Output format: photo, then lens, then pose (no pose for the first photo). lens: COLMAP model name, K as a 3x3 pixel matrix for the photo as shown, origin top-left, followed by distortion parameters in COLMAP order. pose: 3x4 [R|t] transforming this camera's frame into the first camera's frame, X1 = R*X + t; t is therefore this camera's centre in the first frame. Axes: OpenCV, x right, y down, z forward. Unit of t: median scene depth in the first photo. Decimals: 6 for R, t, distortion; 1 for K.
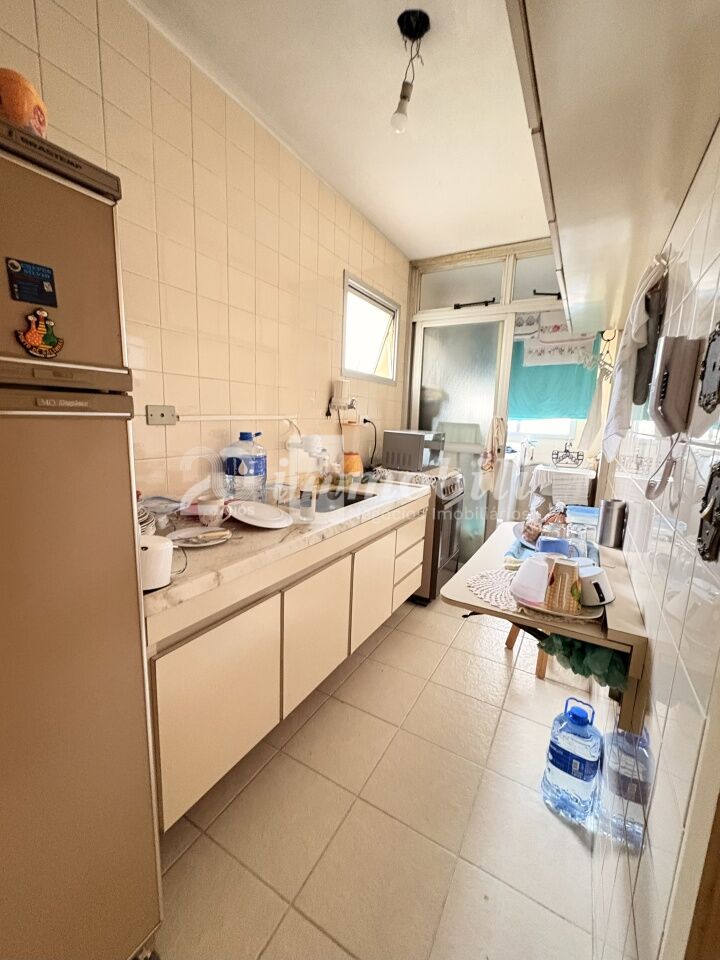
lens RADIAL K [[382.6, 0, 358.8], [0, 382.6, 479.5], [0, 0, 1]] dist [0.000308, 0.000048]
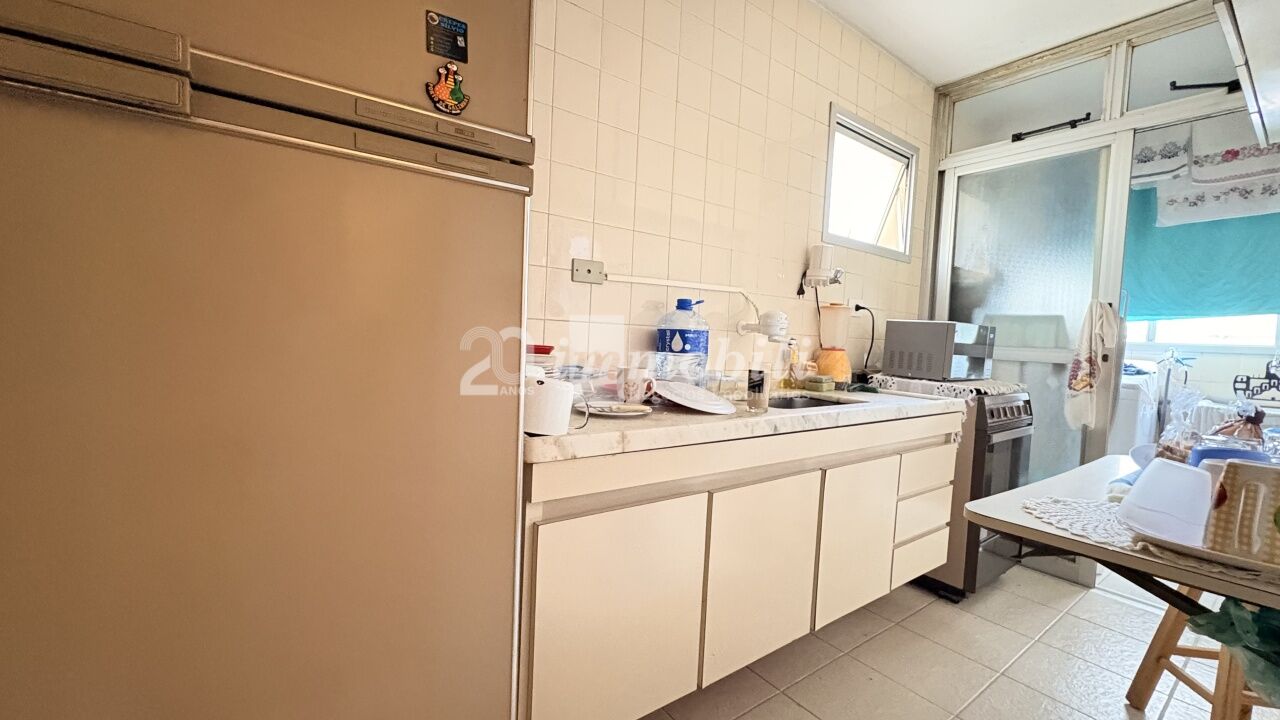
lens RADIAL K [[503.9, 0, 644.4], [0, 503.9, 361.1], [0, 0, 1]] dist [-0.001614, 0.000768]
pose [[0.919614, 0.025985, -0.391963, 0.024335], [-0.075306, 0.990965, -0.110987, 0.083361], [0.385537, 0.131582, 0.913262, 0.031281]]
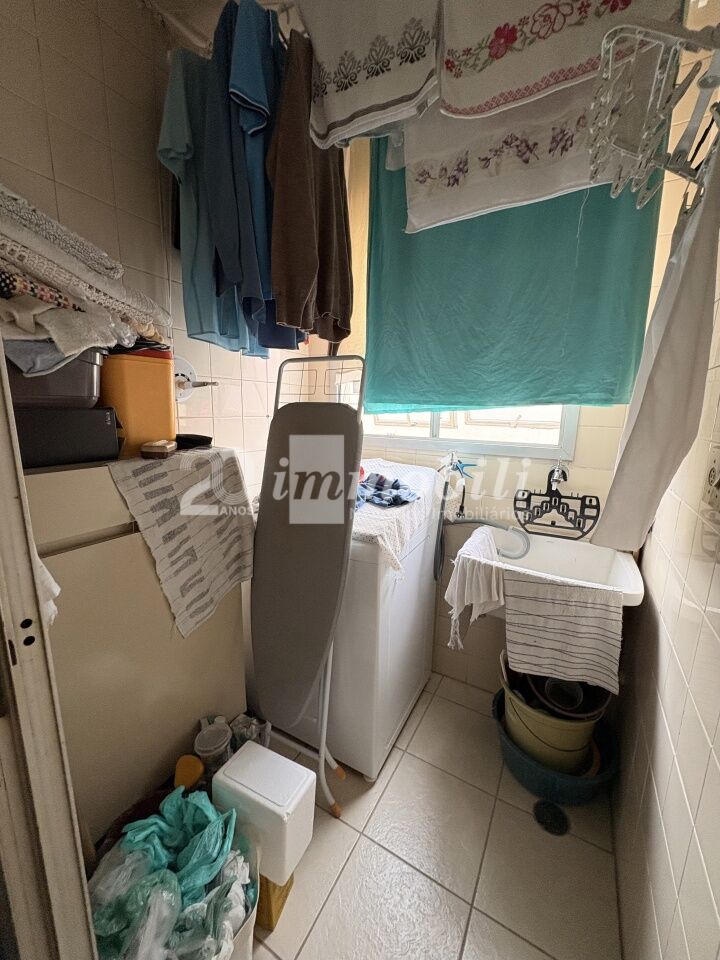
lens RADIAL K [[382.6, 0, 358.8], [0, 382.6, 479.5], [0, 0, 1]] dist [0.000308, 0.000048]
pose [[0.999819, -0.017996, 0.006143, 0.616768], [0.017786, 0.999305, 0.032765, -0.177550], [-0.006728, -0.032650, 0.999444, 1.100701]]
